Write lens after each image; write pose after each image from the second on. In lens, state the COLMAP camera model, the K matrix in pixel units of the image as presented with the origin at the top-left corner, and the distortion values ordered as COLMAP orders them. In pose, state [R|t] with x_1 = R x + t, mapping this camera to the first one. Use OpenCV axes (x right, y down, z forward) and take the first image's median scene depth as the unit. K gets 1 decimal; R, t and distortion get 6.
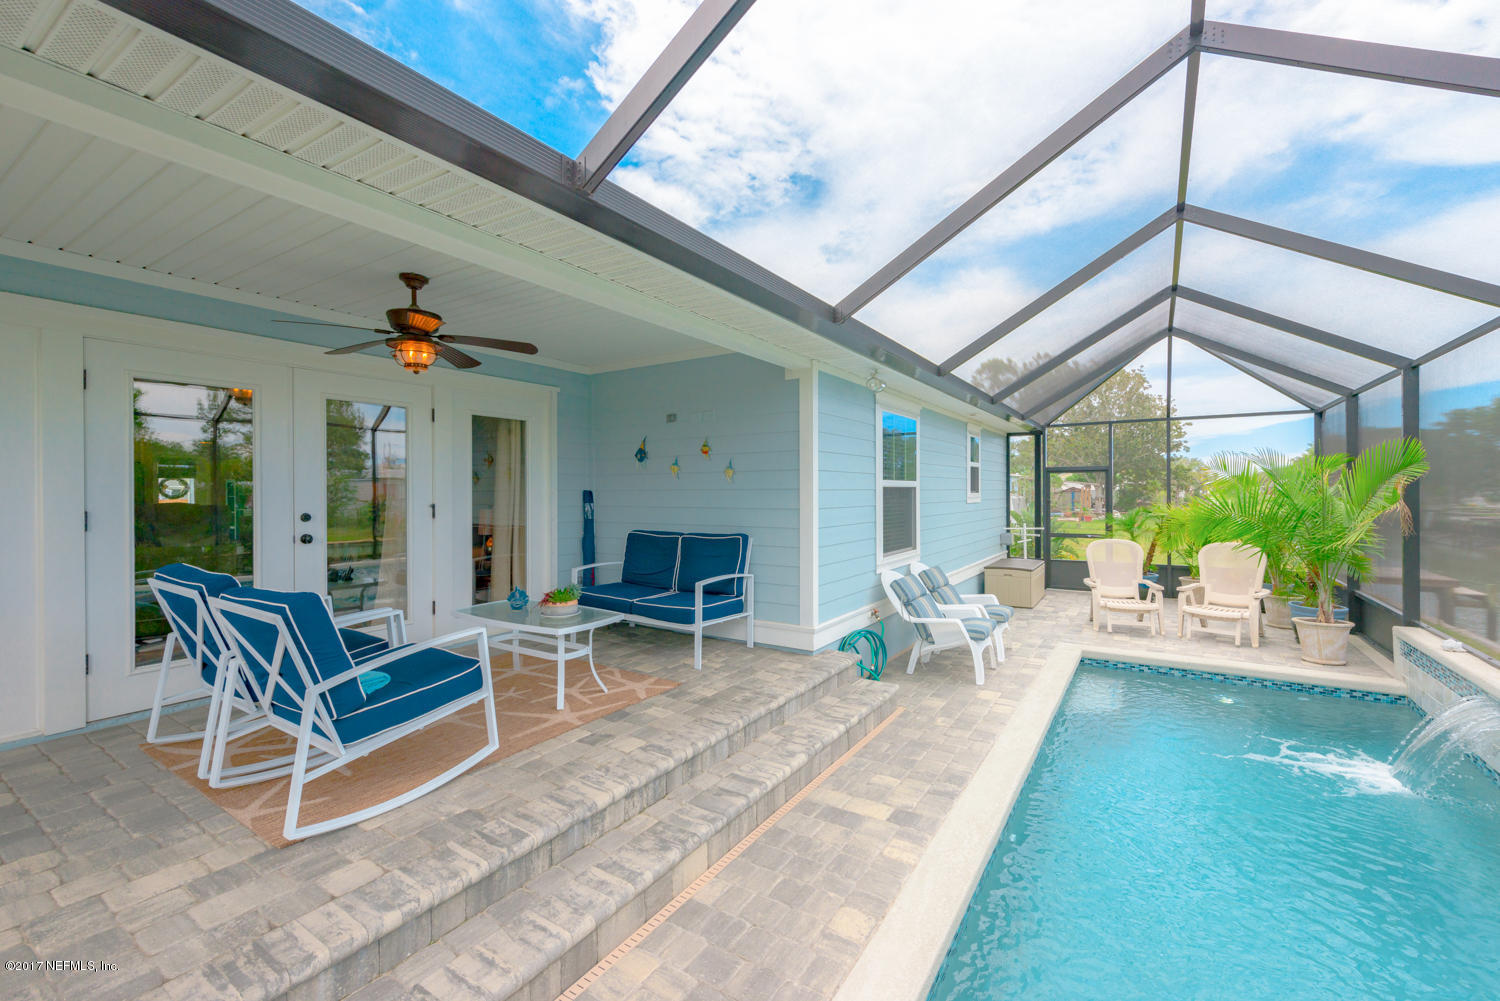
lens RADIAL K [[638.0, 0, 751.7], [0, 638.0, 494.5], [0, 0, 1]] dist [0.008056, -0.001513]
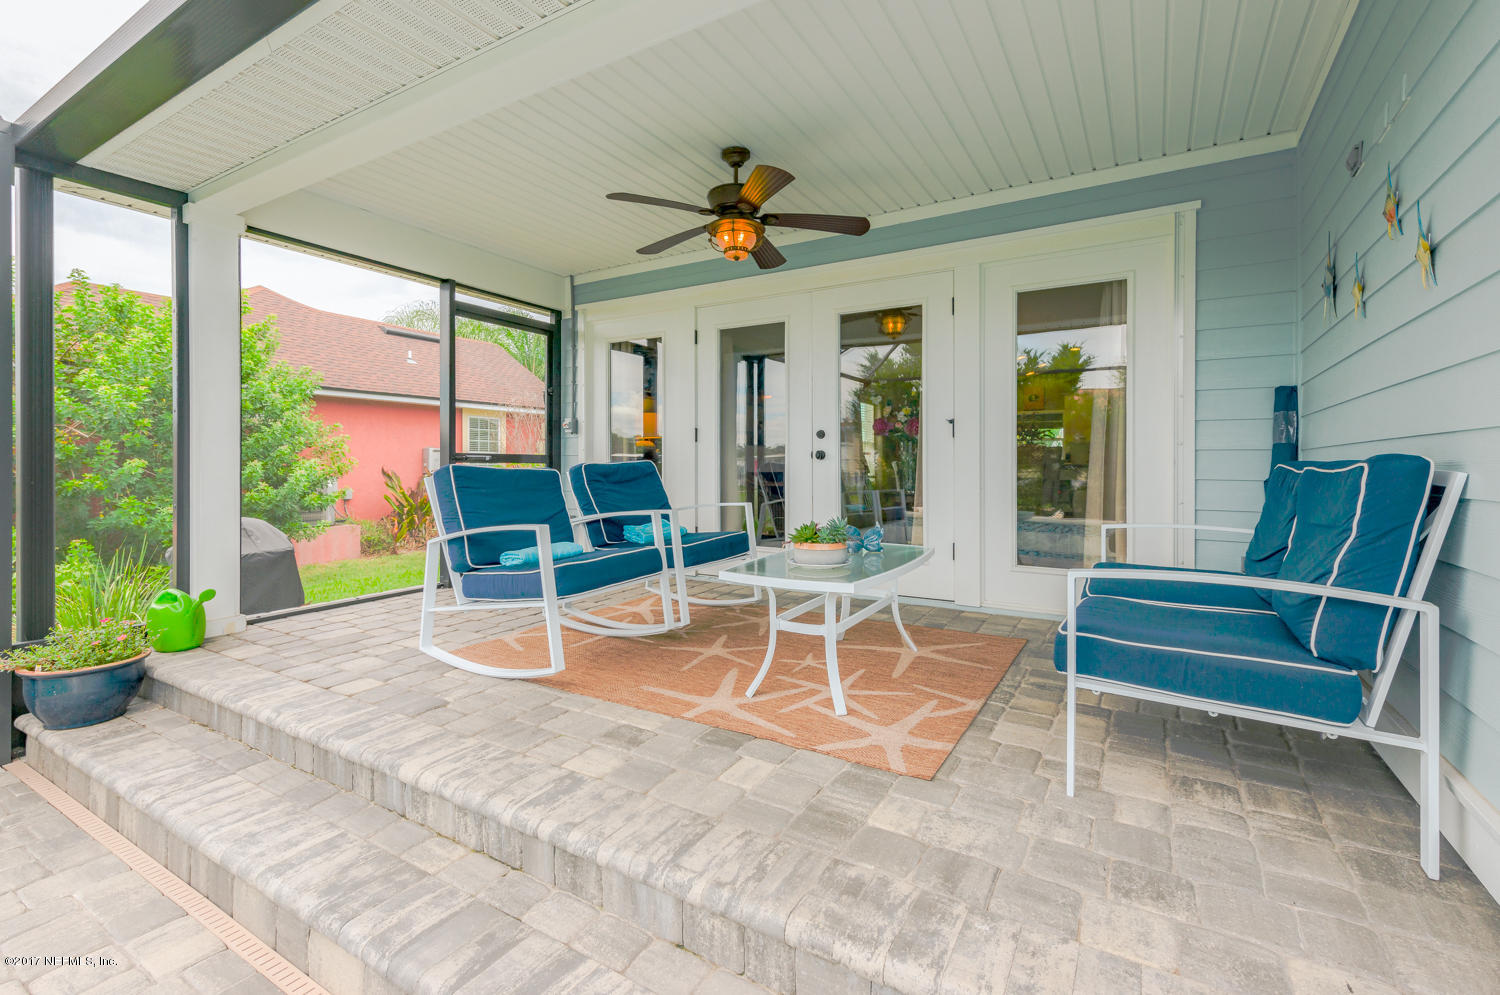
lens RADIAL K [[638.0, 0, 792.0], [0, 638.0, 466.8], [0, 0, 1]] dist [0.008056, -0.001513]
pose [[0.049230, 0.007089, -0.998762, 0.375866], [-0.005092, 0.999964, 0.006846, 0.094347], [0.998774, 0.004749, 0.049264, 1.035324]]
